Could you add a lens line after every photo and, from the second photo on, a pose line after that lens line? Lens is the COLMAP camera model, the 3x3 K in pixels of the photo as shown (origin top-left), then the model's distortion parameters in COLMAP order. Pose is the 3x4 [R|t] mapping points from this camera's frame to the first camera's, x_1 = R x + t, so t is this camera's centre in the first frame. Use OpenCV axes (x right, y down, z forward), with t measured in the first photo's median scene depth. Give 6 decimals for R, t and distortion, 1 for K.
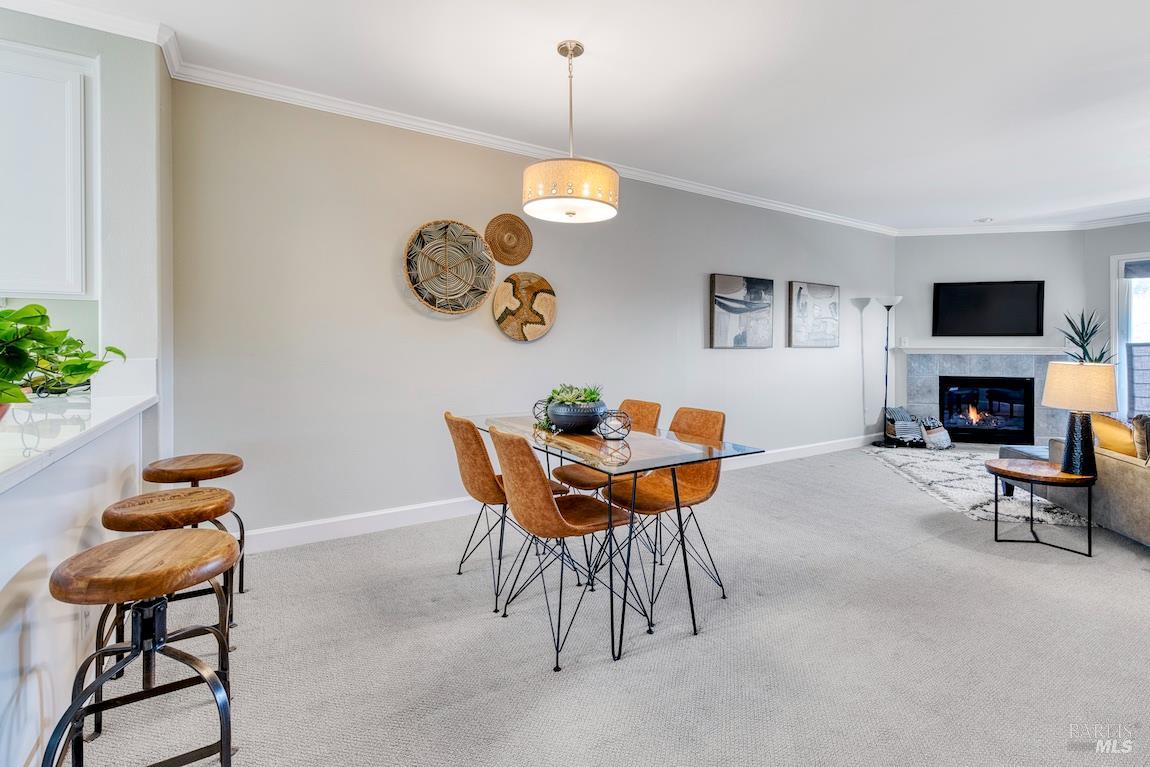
lens RADIAL K [[513.6, 0, 572.4], [0, 513.6, 346.6], [0, 0, 1]] dist [-0.015413, -0.000325]
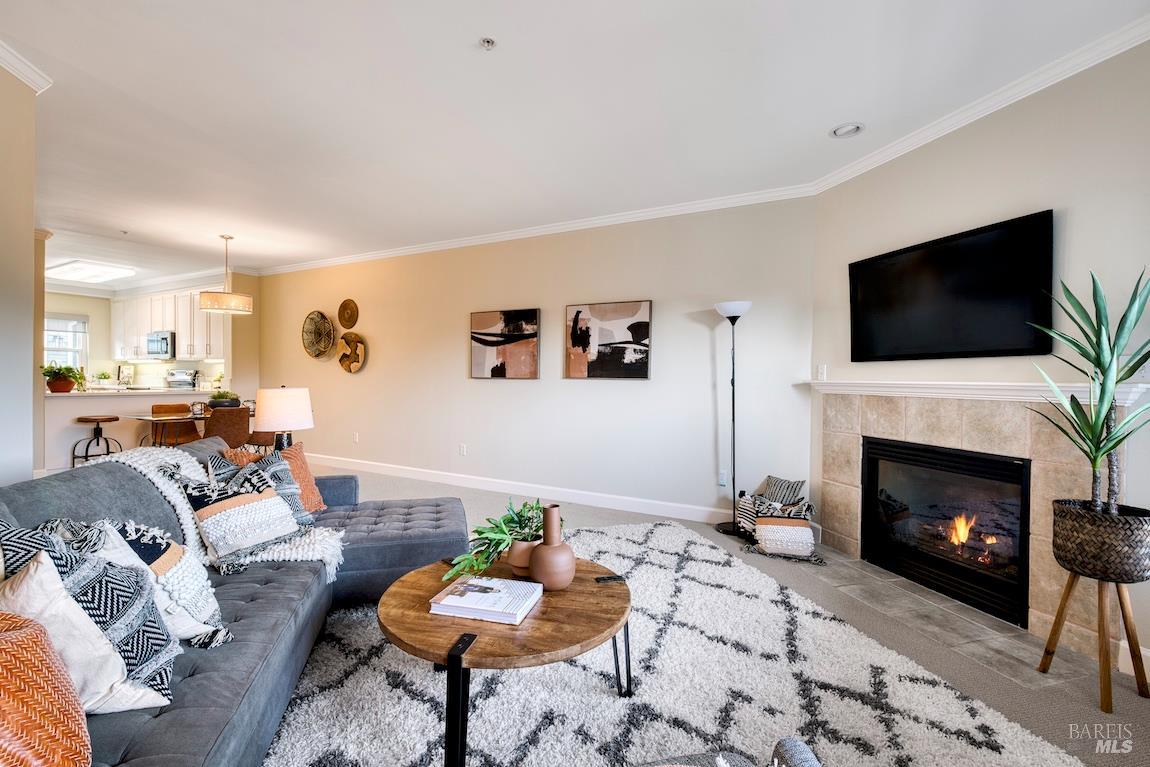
lens RADIAL K [[505.9, 0, 575.0], [0, 505.9, 383.5], [0, 0, 1]] dist [-0.022228, -0.000005]
pose [[0.503806, 0.010101, -0.863758, 1.085736], [-0.015657, 0.999874, 0.002561, 0.006668], [0.863675, 0.012234, 0.503901, 0.505815]]
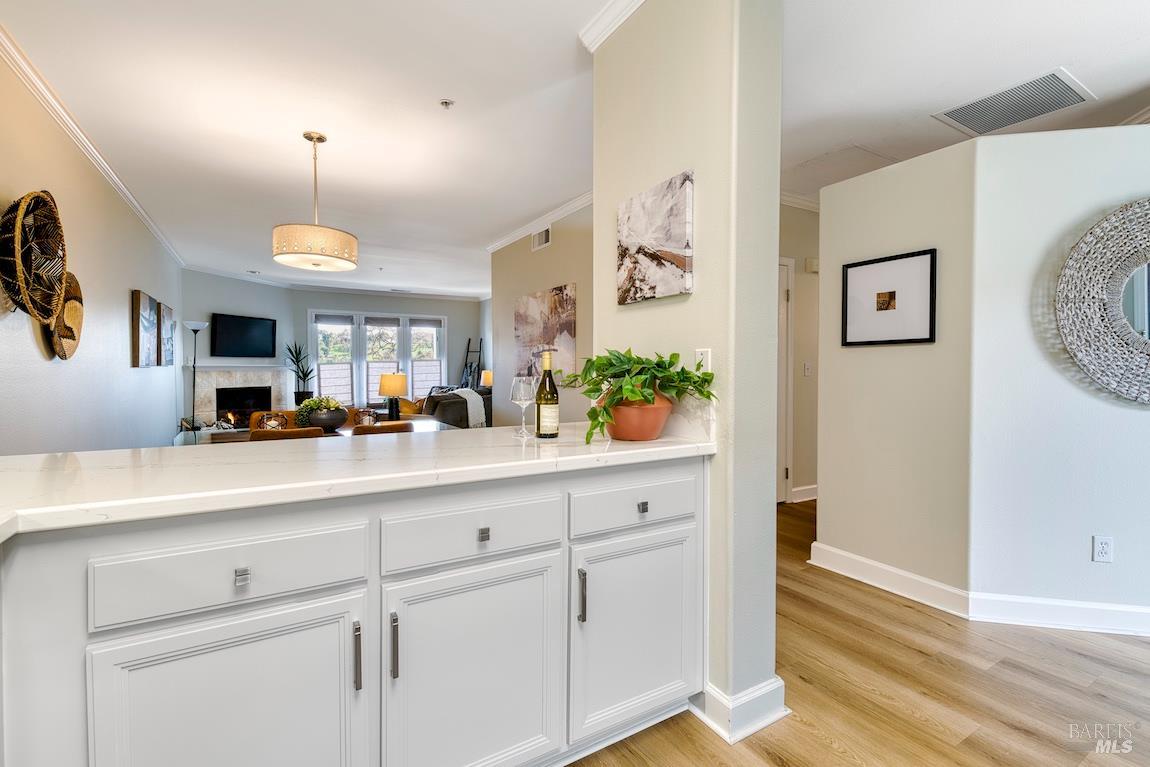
lens RADIAL K [[505.8, 0, 586.3], [0, 505.8, 381.8], [0, 0, 1]] dist [0.002914, -0.000019]
pose [[-0.023570, -0.035552, 0.999090, -0.561307], [-0.000832, 0.999368, 0.035543, -0.003598], [-0.999722, 0.000006, -0.023585, 0.138806]]
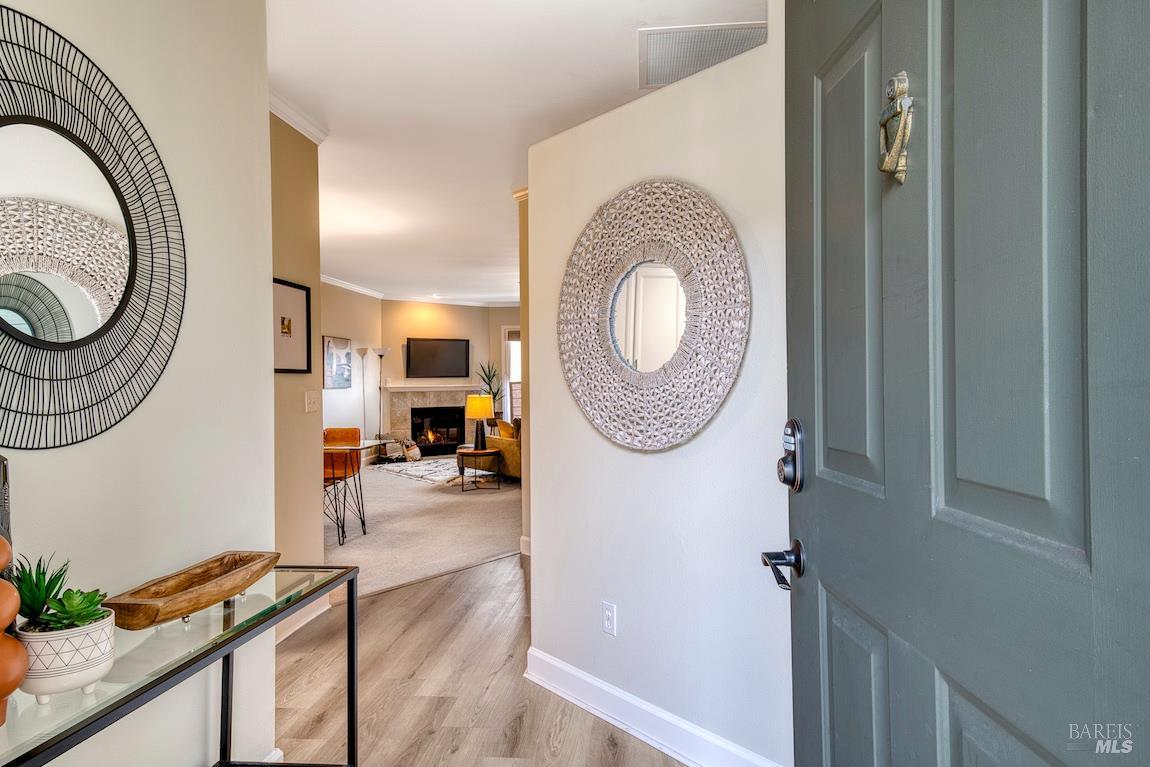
lens RADIAL K [[727.8, 0, 575.0], [0, 727.8, 383.5], [0, 0, 1]] dist [-0.000872, -0.000049]
pose [[0.602235, -0.013846, 0.798199, -0.565801], [0.013777, 0.999881, 0.006949, -0.013950], [-0.798200, 0.006812, 0.602354, -0.510893]]
